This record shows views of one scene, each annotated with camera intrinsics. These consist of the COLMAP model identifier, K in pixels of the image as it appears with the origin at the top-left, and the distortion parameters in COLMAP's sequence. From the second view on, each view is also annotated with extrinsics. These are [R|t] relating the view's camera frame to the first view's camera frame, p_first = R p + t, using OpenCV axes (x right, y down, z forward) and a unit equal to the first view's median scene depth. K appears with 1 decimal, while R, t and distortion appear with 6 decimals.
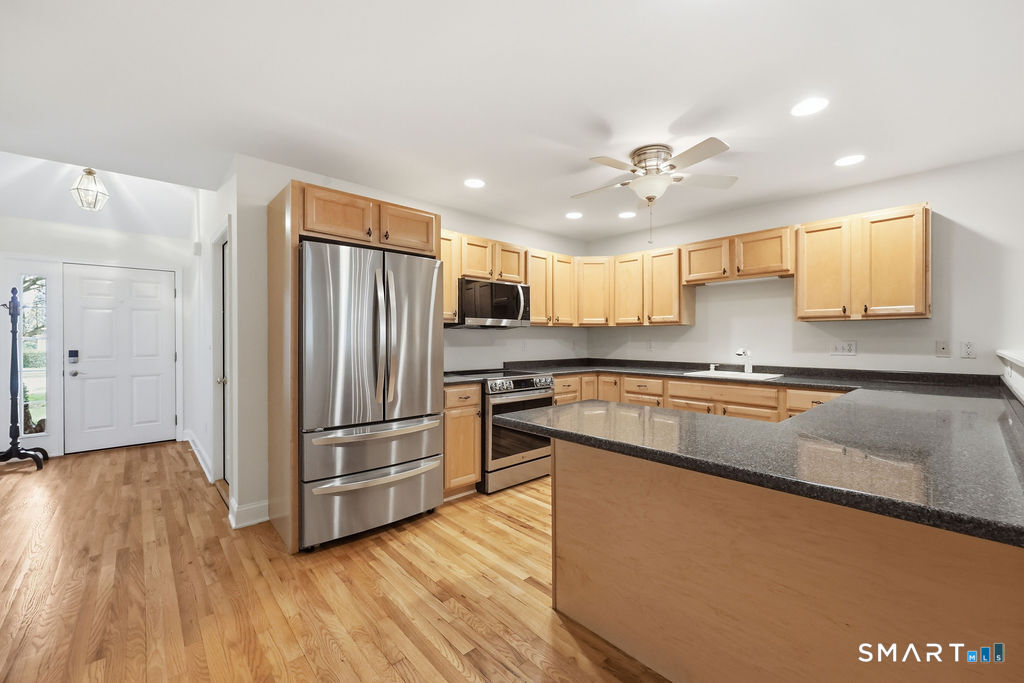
lens RADIAL K [[418.3, 0, 514.3], [0, 418.3, 338.0], [0, 0, 1]] dist [-0.001944, 0.000537]
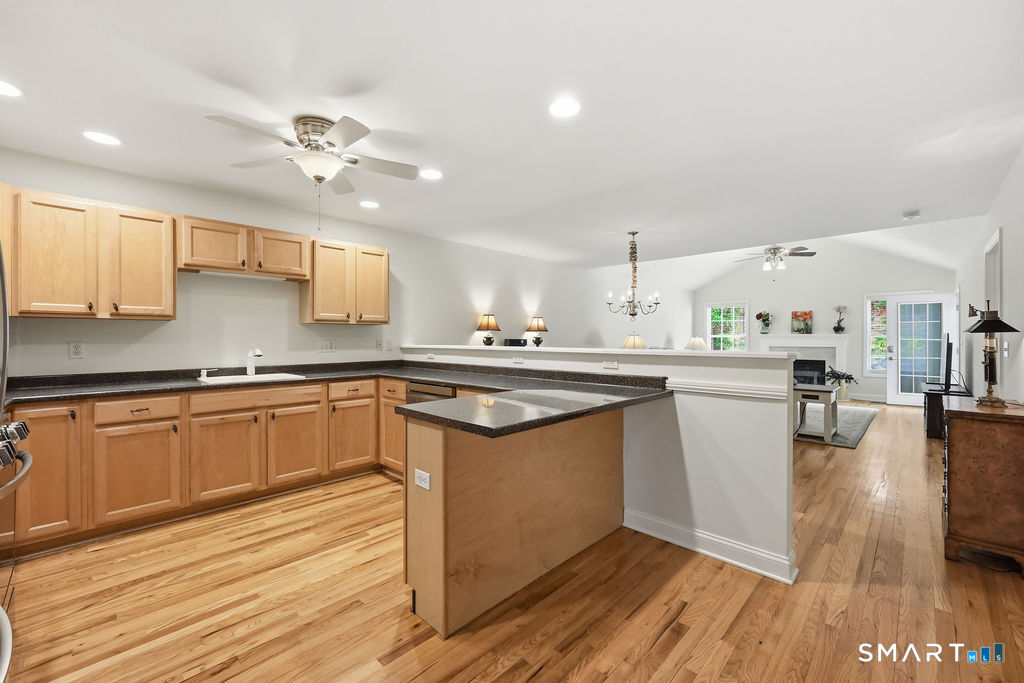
lens RADIAL K [[418.3, 0, 515.5], [0, 418.3, 338.8], [0, 0, 1]] dist [-0.001944, 0.000537]
pose [[-0.069319, -0.000663, 0.997594, -0.411981], [-0.000848, 0.999999, 0.000605, 0.000839], [-0.997594, -0.000804, -0.069319, 0.463456]]
